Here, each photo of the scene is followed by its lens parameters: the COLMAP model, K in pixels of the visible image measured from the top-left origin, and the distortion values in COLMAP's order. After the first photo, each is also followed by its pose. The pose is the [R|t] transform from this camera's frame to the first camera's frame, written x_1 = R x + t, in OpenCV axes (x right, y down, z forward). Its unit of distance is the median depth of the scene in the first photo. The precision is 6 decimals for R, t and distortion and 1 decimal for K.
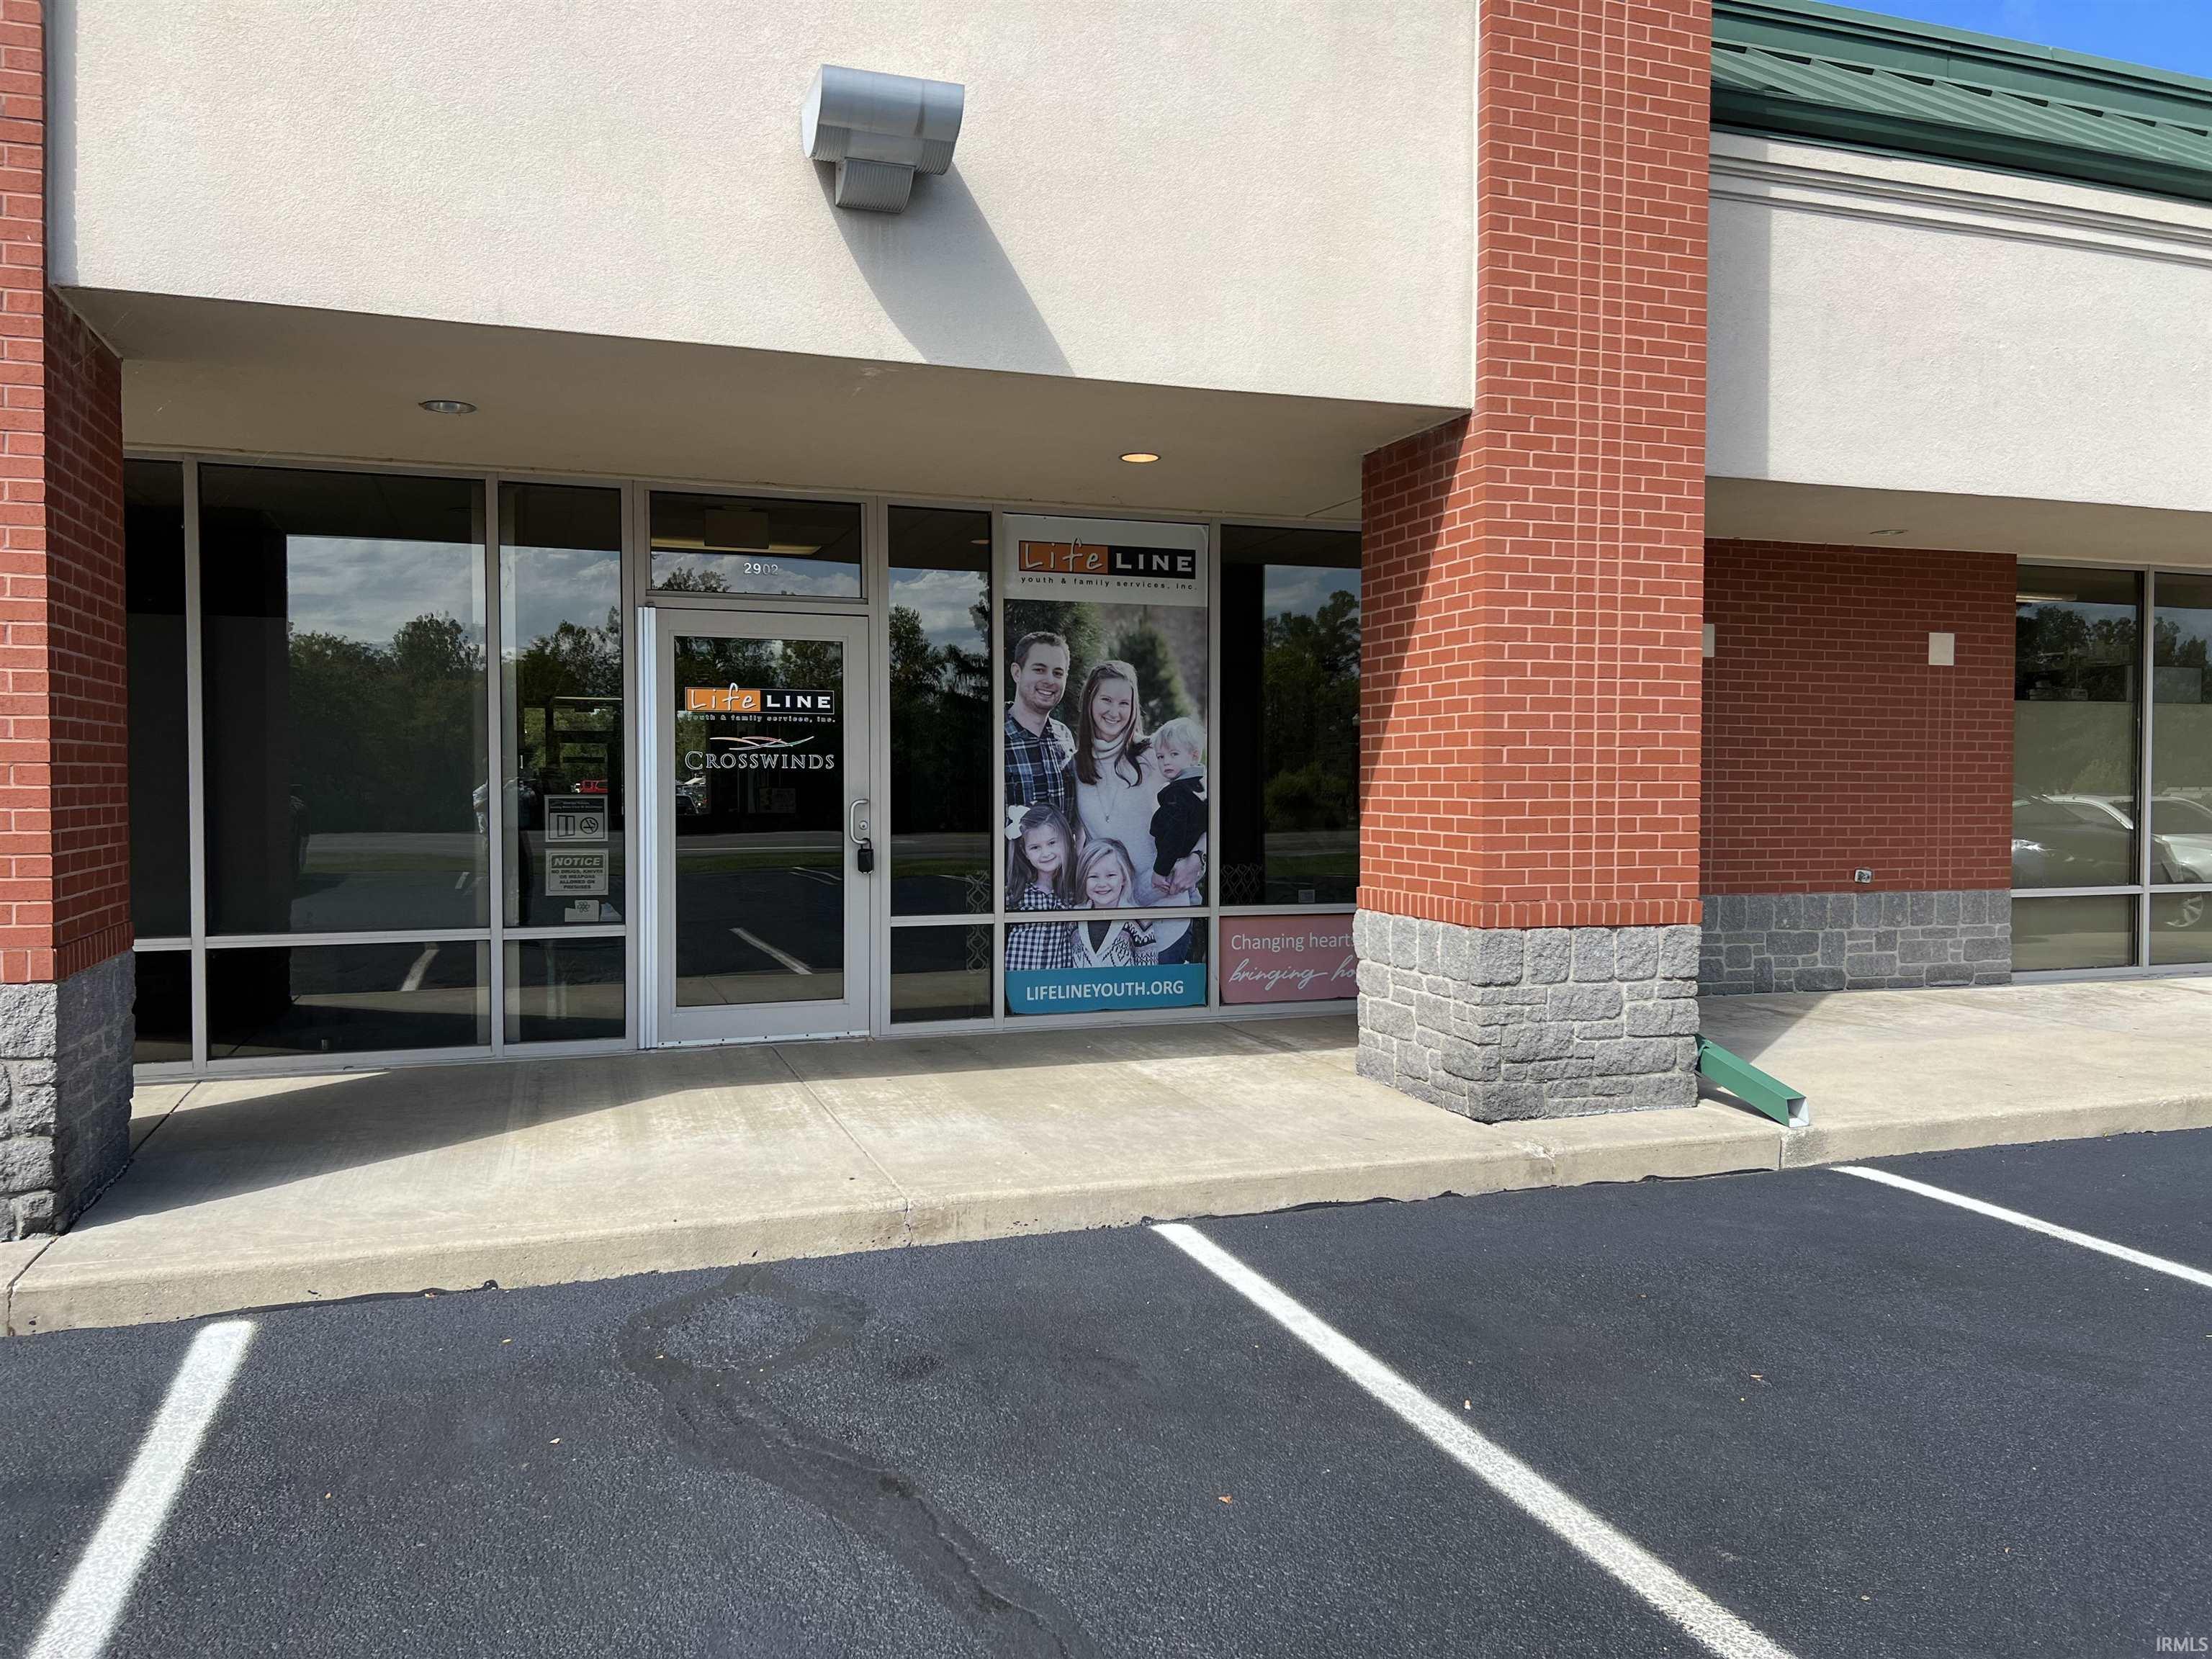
lens RADIAL K [[1645.3, 0, 1106.0], [0, 1645.3, 829.5], [0, 0, 1]] dist [0.050719, -0.001263]
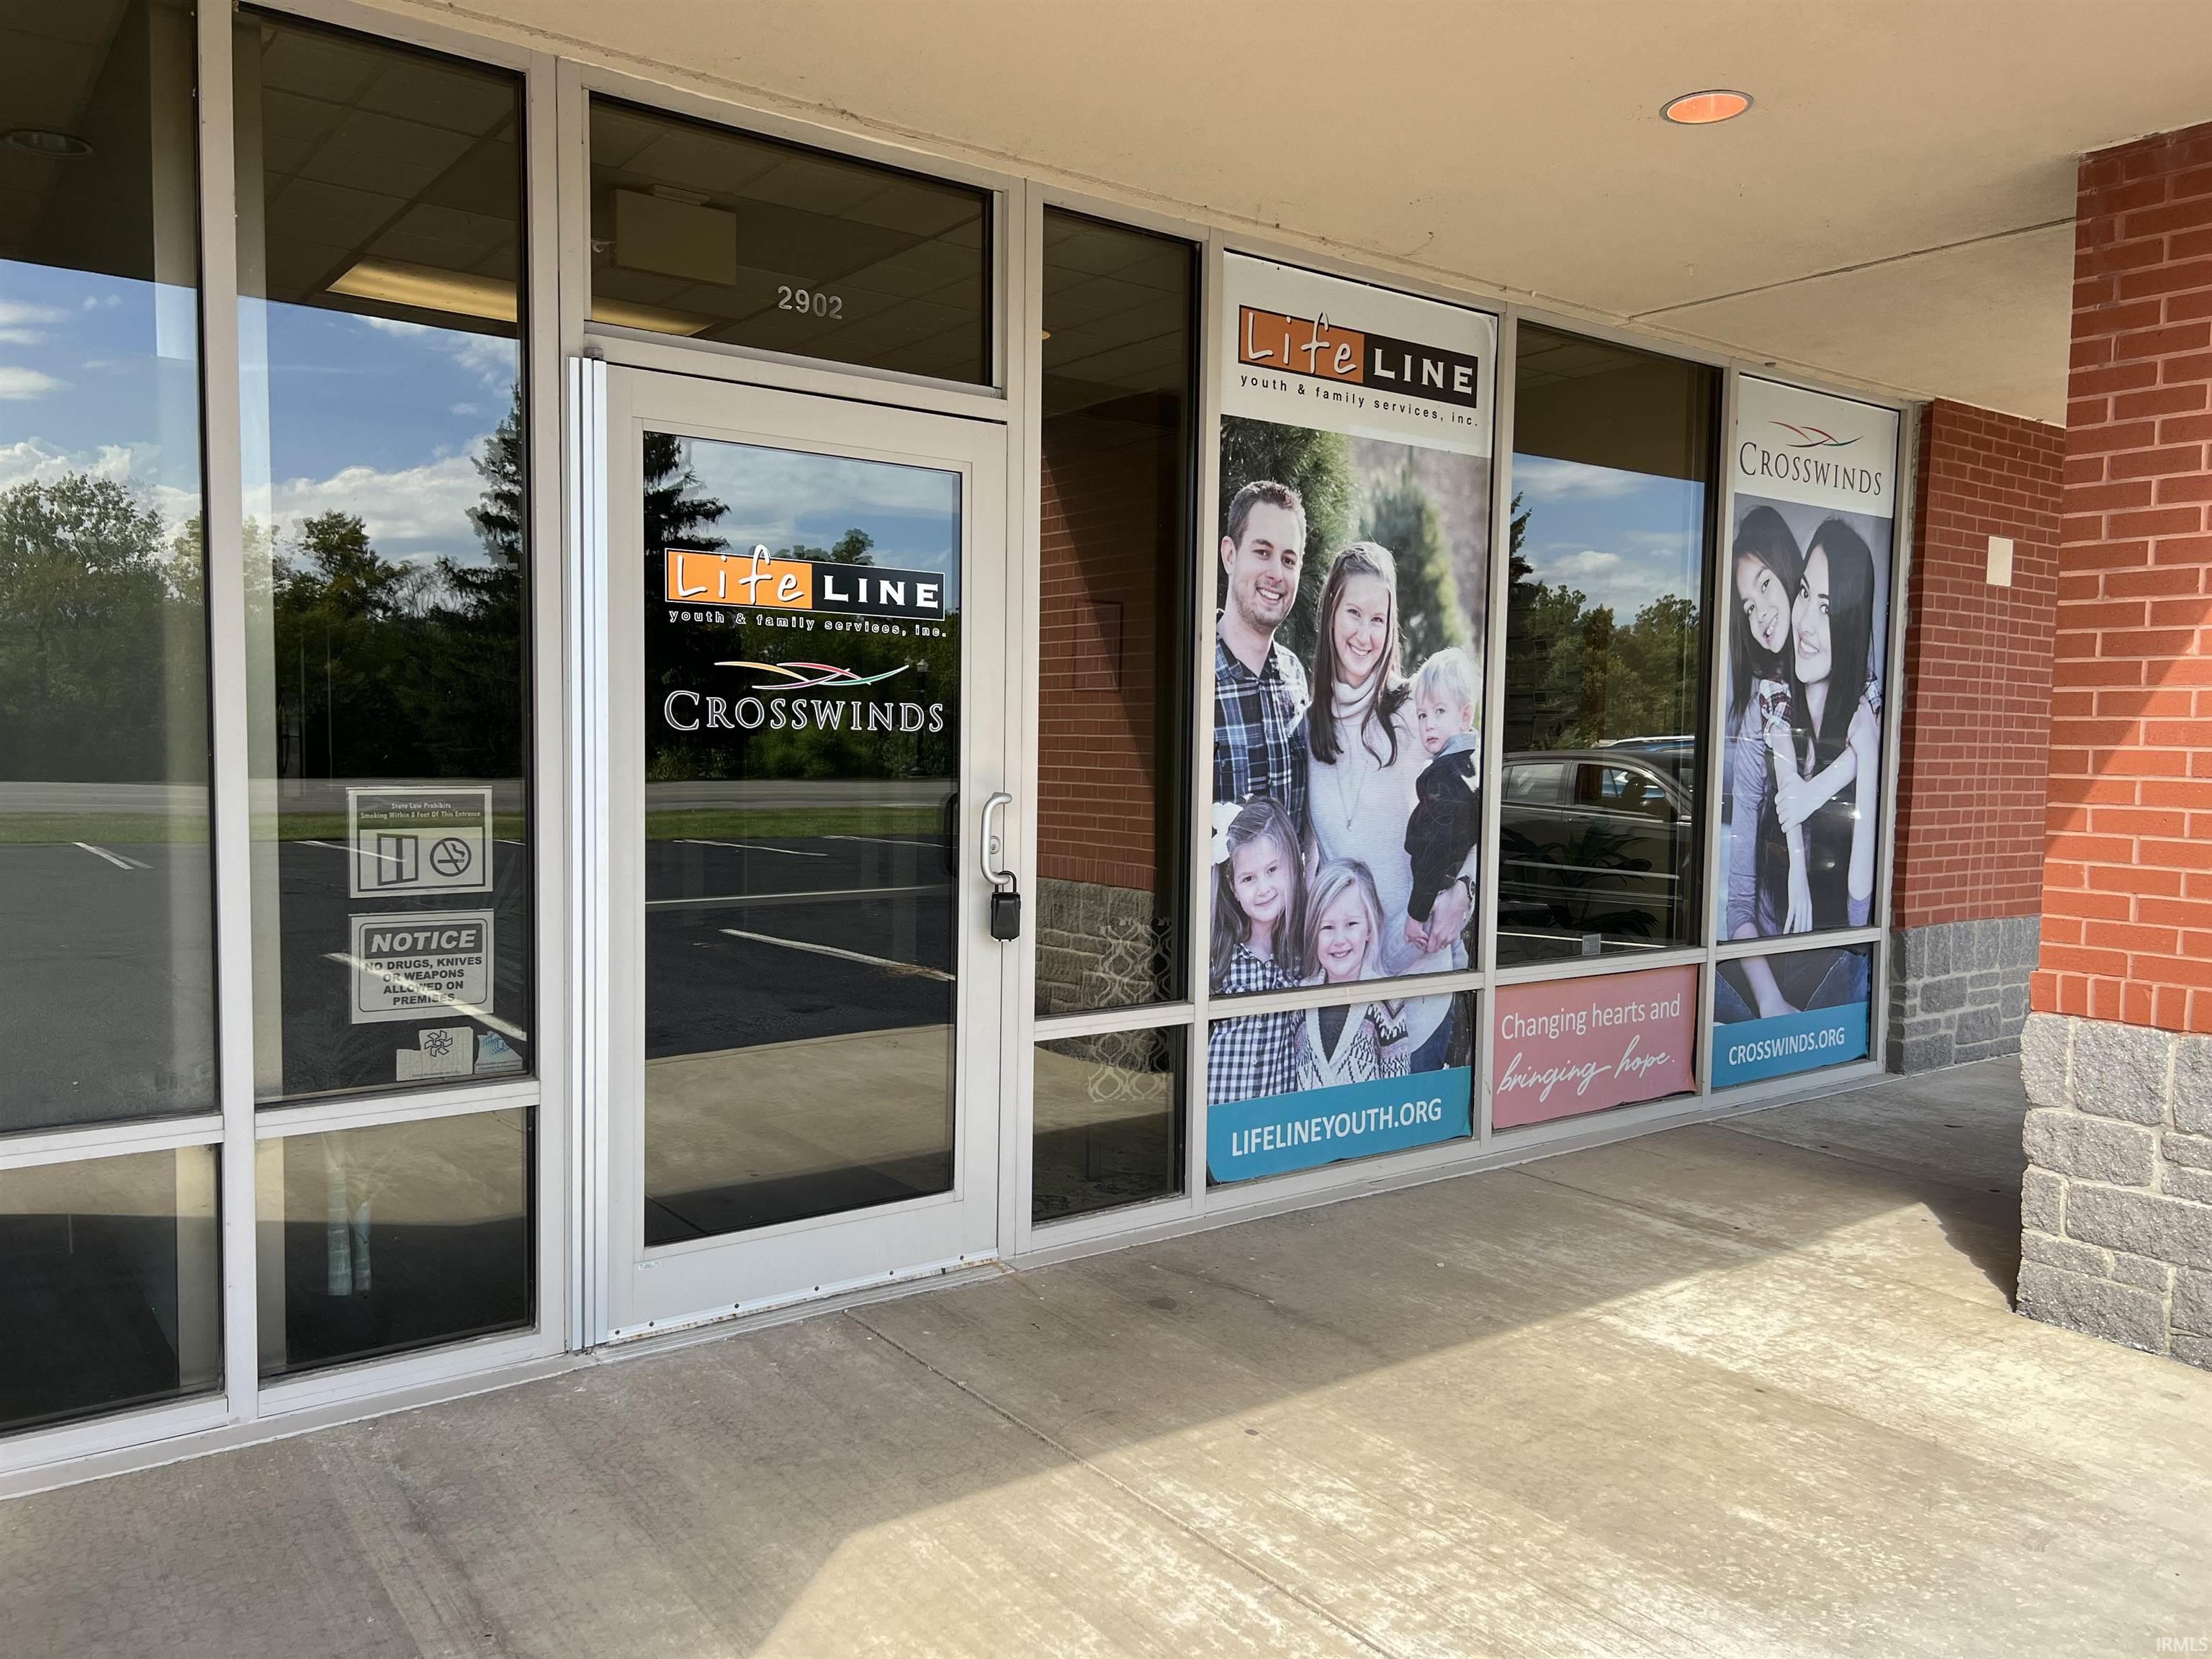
lens RADIAL K [[1709.9, 0, 1101.1], [0, 1709.9, 845.1], [0, 0, 1]] dist [0.037819, -0.002044]
pose [[0.953527, -0.005814, 0.301251, -0.258206], [-0.006638, 0.999166, 0.040294, -0.022592], [-0.301234, -0.040421, 0.952693, 0.468126]]
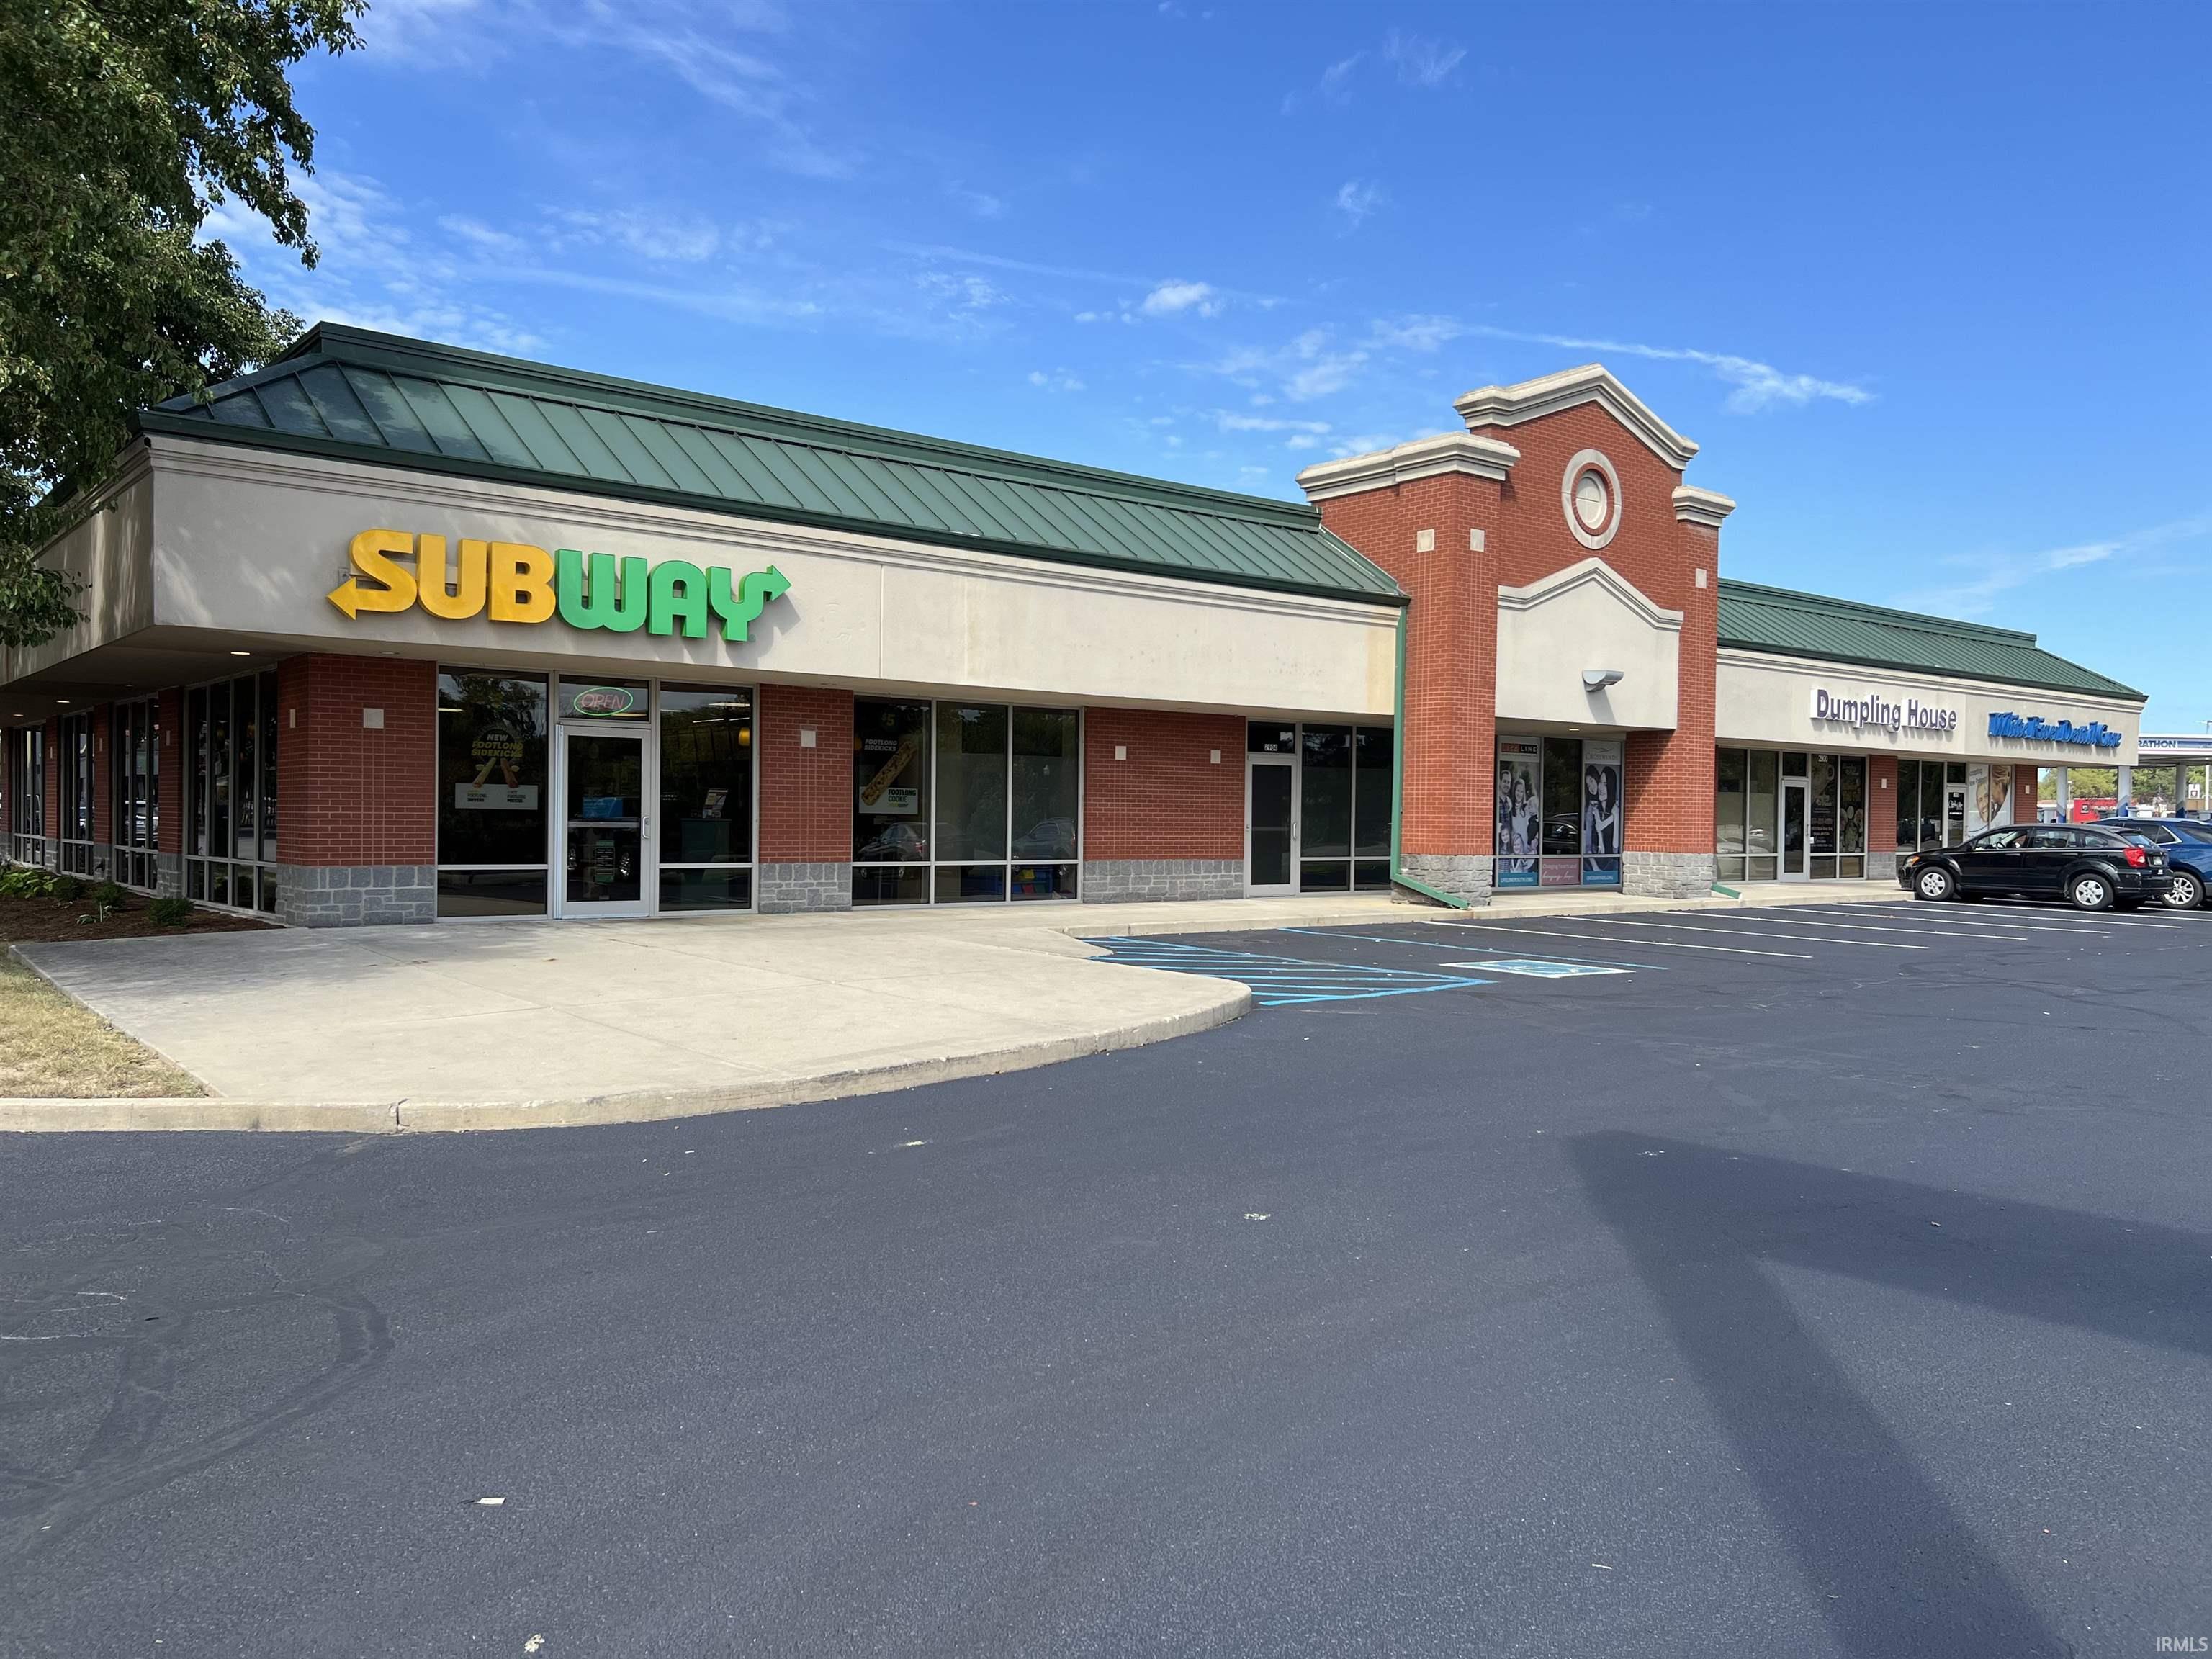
lens RADIAL K [[1645.3, 0, 1106.0], [0, 1645.3, 829.5], [0, 0, 1]] dist [0.050719, -0.001263]
pose [[0.942814, 0.007734, 0.333229, -1.866466], [-0.002748, 0.999877, -0.015432, 0.050900], [-0.333308, 0.013634, 0.942720, -1.818836]]
